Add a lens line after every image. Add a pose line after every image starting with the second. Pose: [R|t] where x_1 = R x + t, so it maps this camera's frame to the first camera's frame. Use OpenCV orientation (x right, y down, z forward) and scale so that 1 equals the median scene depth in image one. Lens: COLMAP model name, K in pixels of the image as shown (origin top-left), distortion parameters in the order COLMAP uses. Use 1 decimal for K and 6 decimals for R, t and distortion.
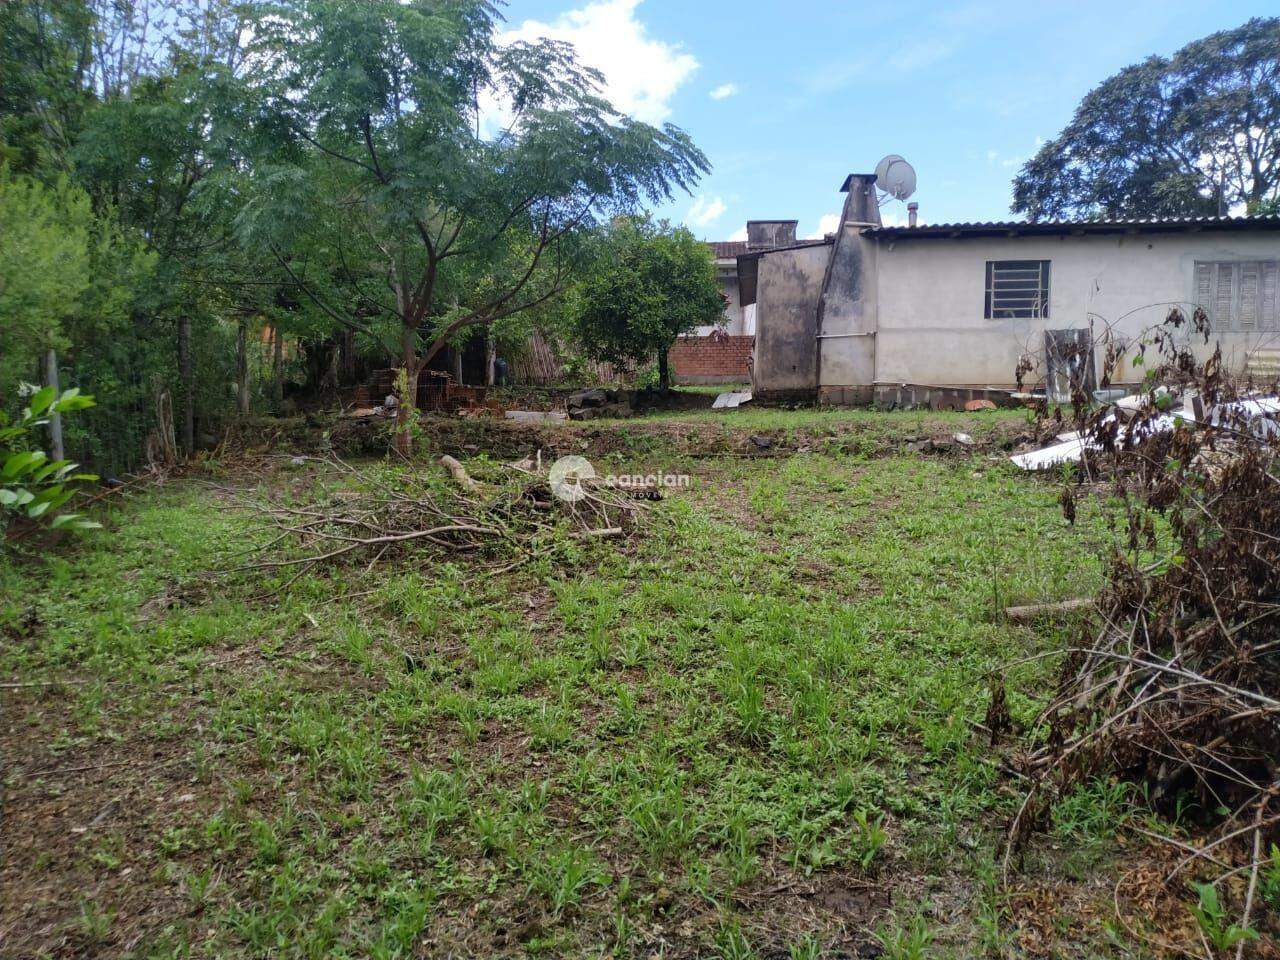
lens RADIAL K [[908.0, 0, 641.4], [0, 908.0, 486.5], [0, 0, 1]] dist [0.002348, -0.018425]
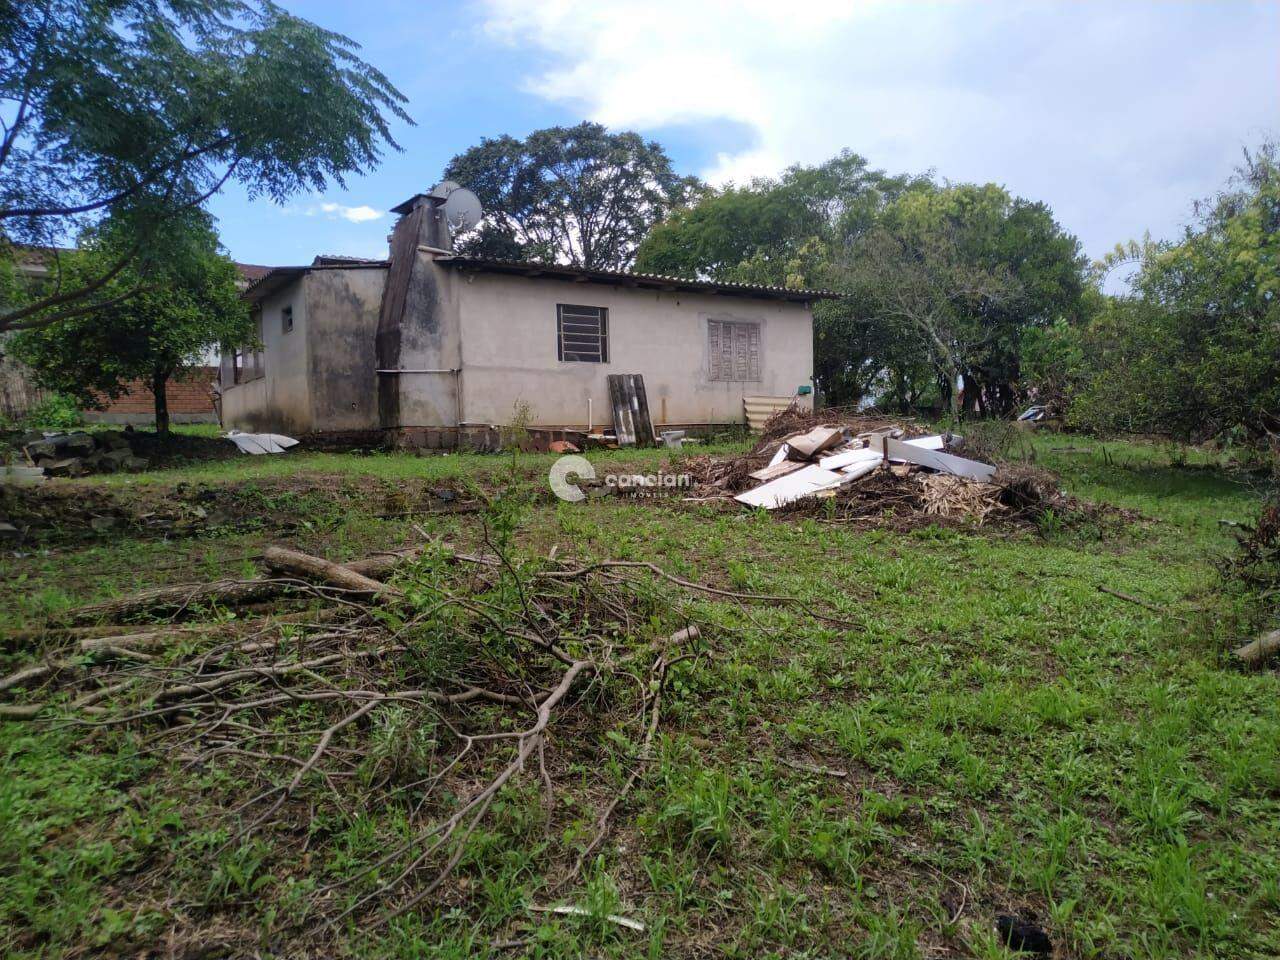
lens RADIAL K [[908.0, 0, 641.4], [0, 908.0, 486.5], [0, 0, 1]] dist [0.002348, -0.018425]
pose [[0.740205, -0.042996, 0.671005, -0.225121], [0.074015, 0.997099, -0.017758, -0.021457], [-0.668295, 0.062809, 0.741240, 0.202463]]
